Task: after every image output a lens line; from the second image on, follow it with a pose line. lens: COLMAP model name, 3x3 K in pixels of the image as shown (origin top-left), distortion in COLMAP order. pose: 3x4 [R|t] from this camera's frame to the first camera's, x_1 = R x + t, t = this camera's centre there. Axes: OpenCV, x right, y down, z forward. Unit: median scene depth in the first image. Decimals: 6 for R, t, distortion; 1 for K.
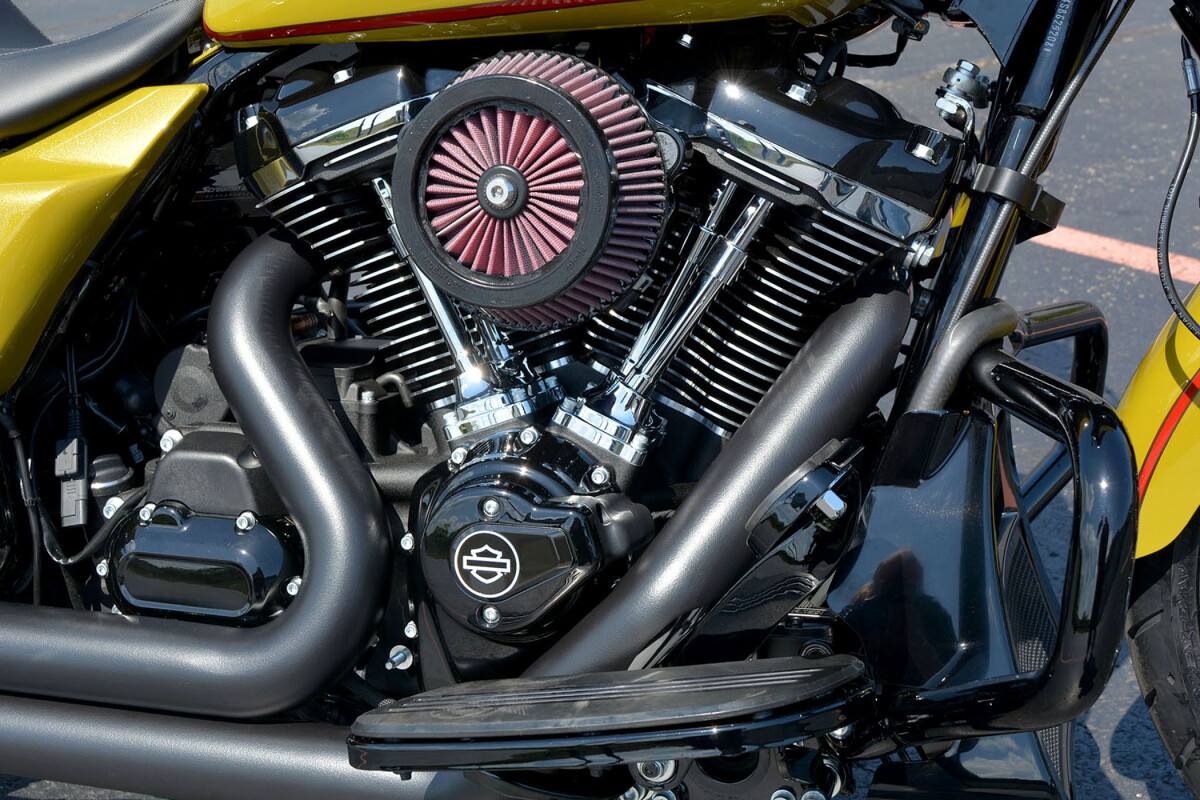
lens RADIAL K [[1589.8, 0, 600.0], [0, 1589.8, 400.0], [0, 0, 1]] dist [-0.062604, 0.000377]
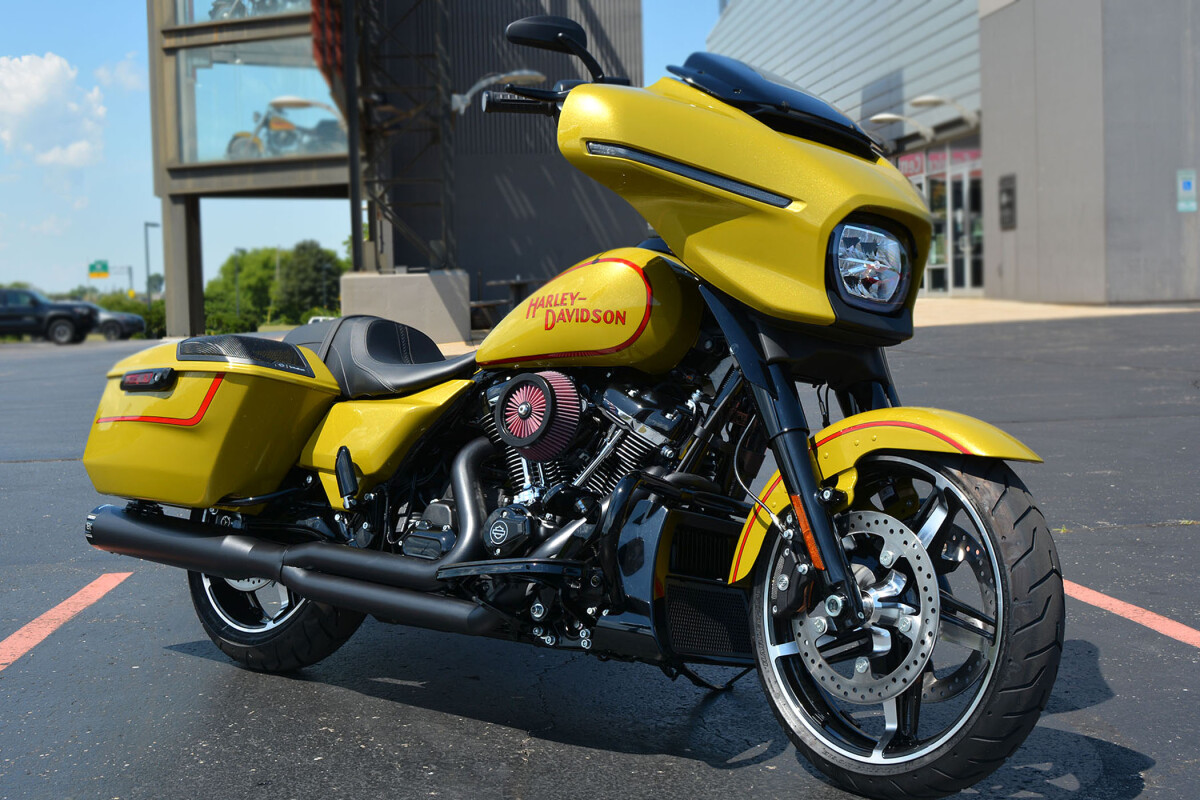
lens RADIAL K [[1589.8, 0, 600.0], [0, 1589.8, 400.0], [0, 0, 1]] dist [-0.062604, 0.000377]
pose [[0.907841, 0.092424, -0.409001, 1.203768], [-0.212838, 0.941981, -0.259561, 0.560367], [0.361281, 0.322691, 0.874841, -1.495089]]
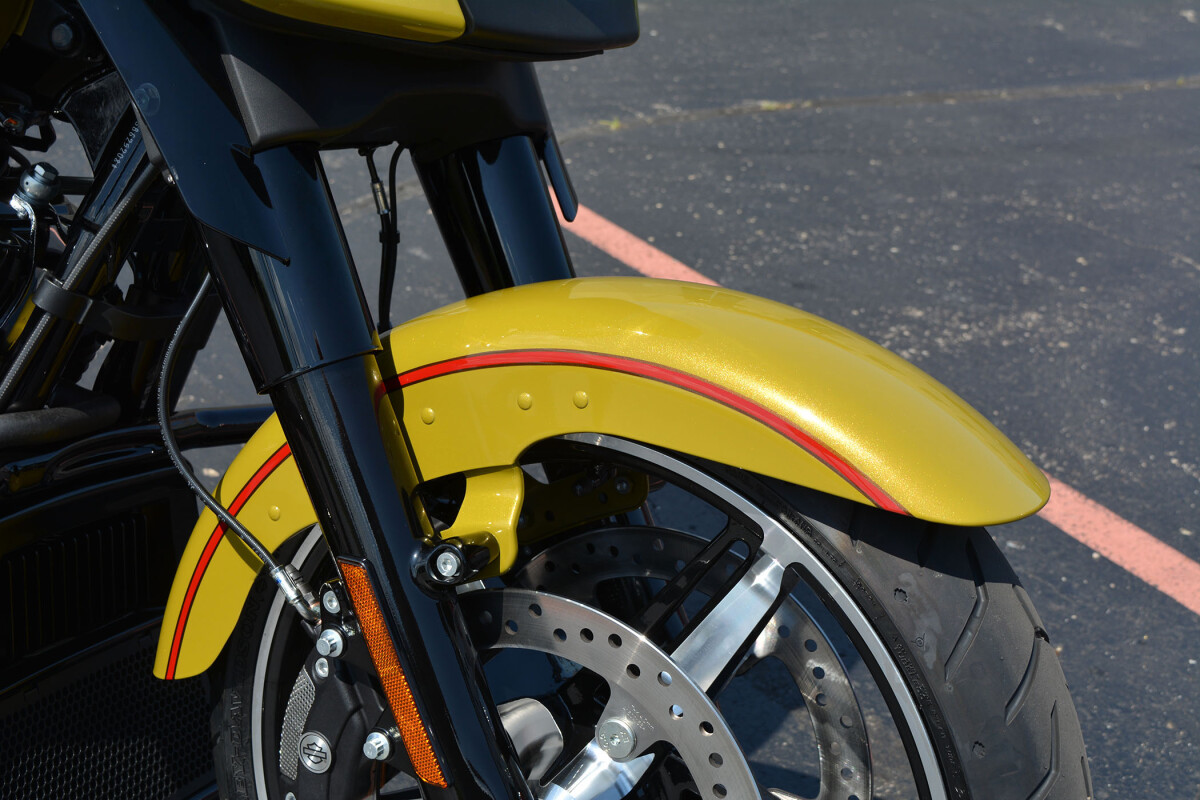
lens RADIAL K [[1635.5, 0, 600.0], [0, 1635.5, 400.0], [0, 0, 1]] dist [-0.001562, 0.037804]
pose [[0.988392, 0.151609, -0.009819, 0.600579], [-0.151456, 0.988353, 0.014830, -0.134869], [0.011953, -0.013171, 0.999842, -0.029954]]
